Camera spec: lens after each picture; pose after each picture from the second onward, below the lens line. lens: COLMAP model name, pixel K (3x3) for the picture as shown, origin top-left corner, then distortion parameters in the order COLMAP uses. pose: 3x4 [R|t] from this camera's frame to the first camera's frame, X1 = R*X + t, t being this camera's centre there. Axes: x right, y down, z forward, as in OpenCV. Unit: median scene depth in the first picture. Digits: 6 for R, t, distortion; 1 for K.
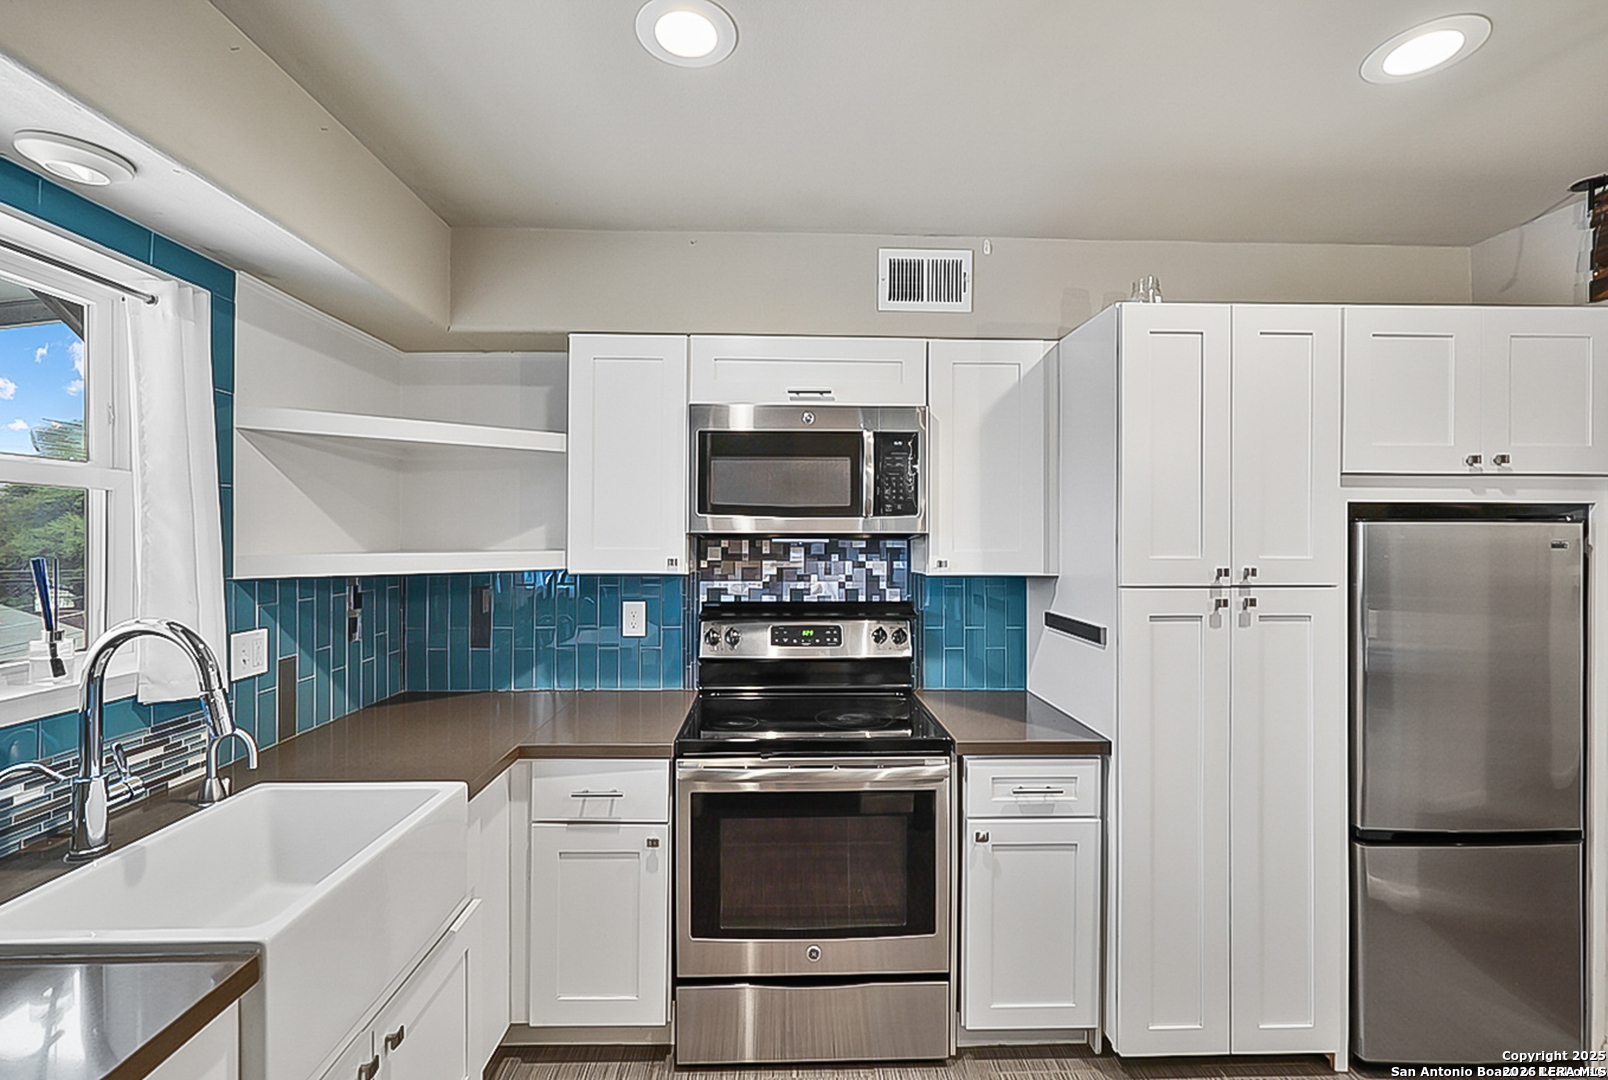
lens RADIAL K [[700.4, 0, 804.0], [0, 700.4, 540.0], [0, 0, 1]] dist [0.000131, 0.000085]
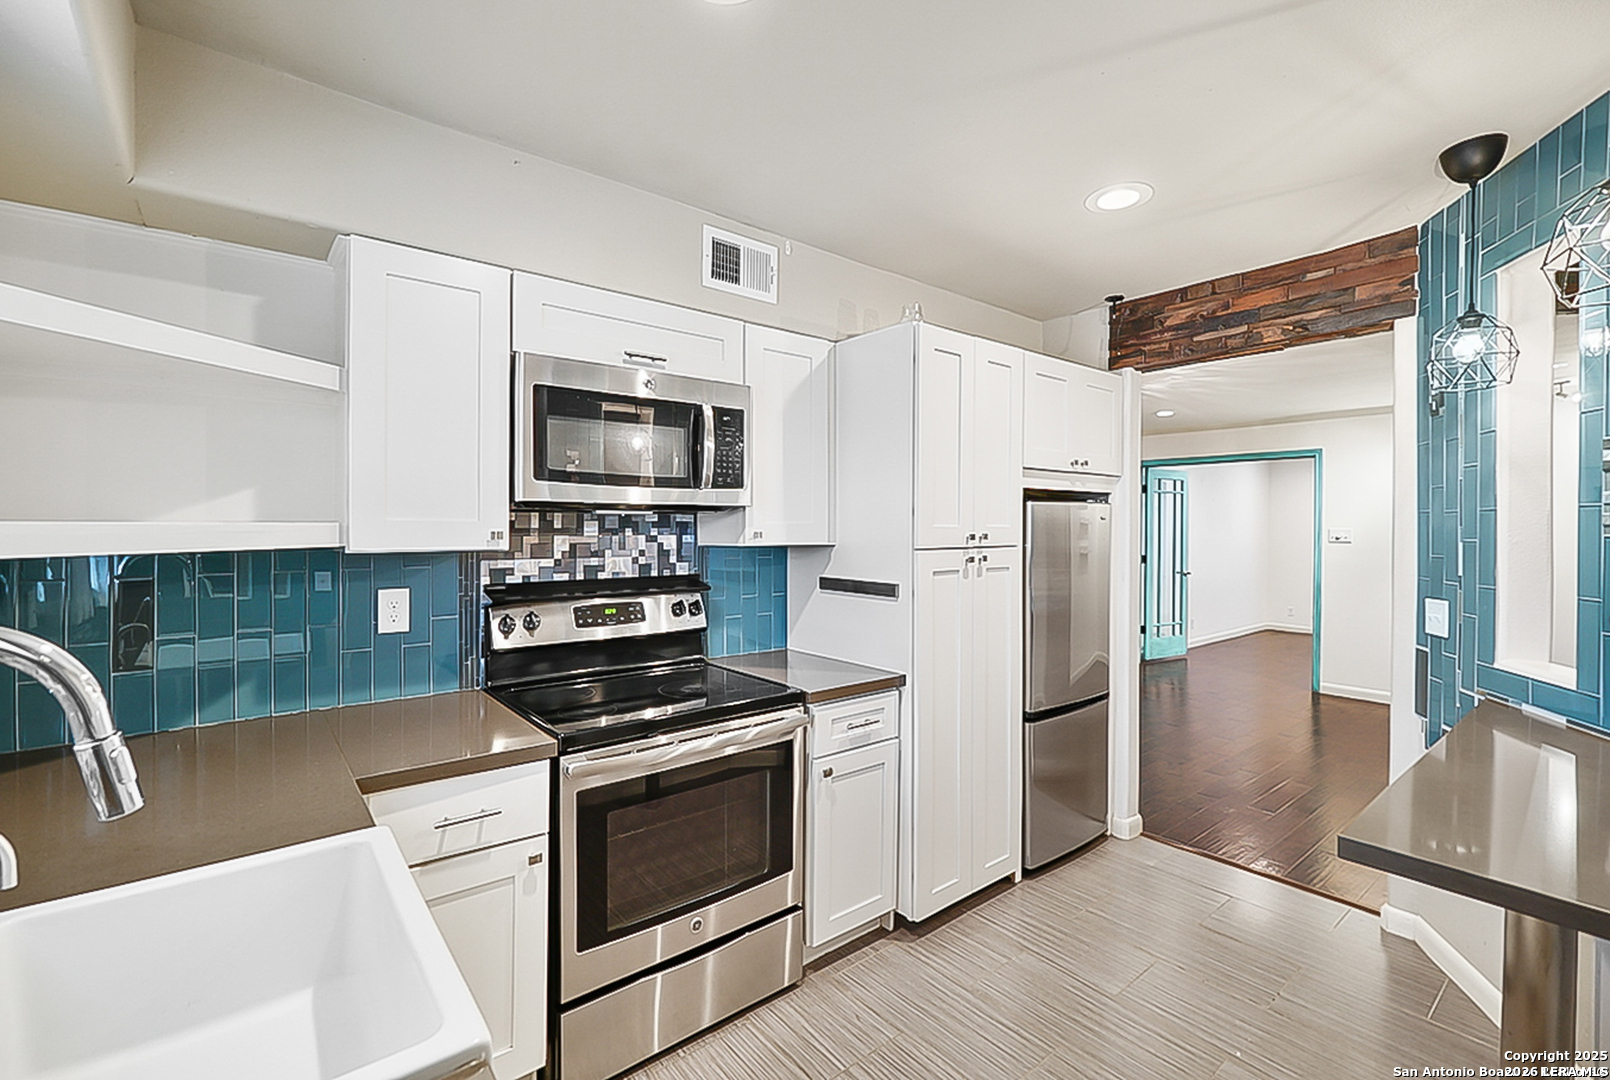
lens RADIAL K [[703.6, 0, 804.4], [0, 703.6, 533.7], [0, 0, 1]] dist [0.001253, 0.000172]
pose [[0.800311, -0.008939, 0.599519, -0.379910], [0.002683, 0.999932, 0.011327, 0.019358], [-0.599579, -0.007456, 0.800280, 0.092242]]
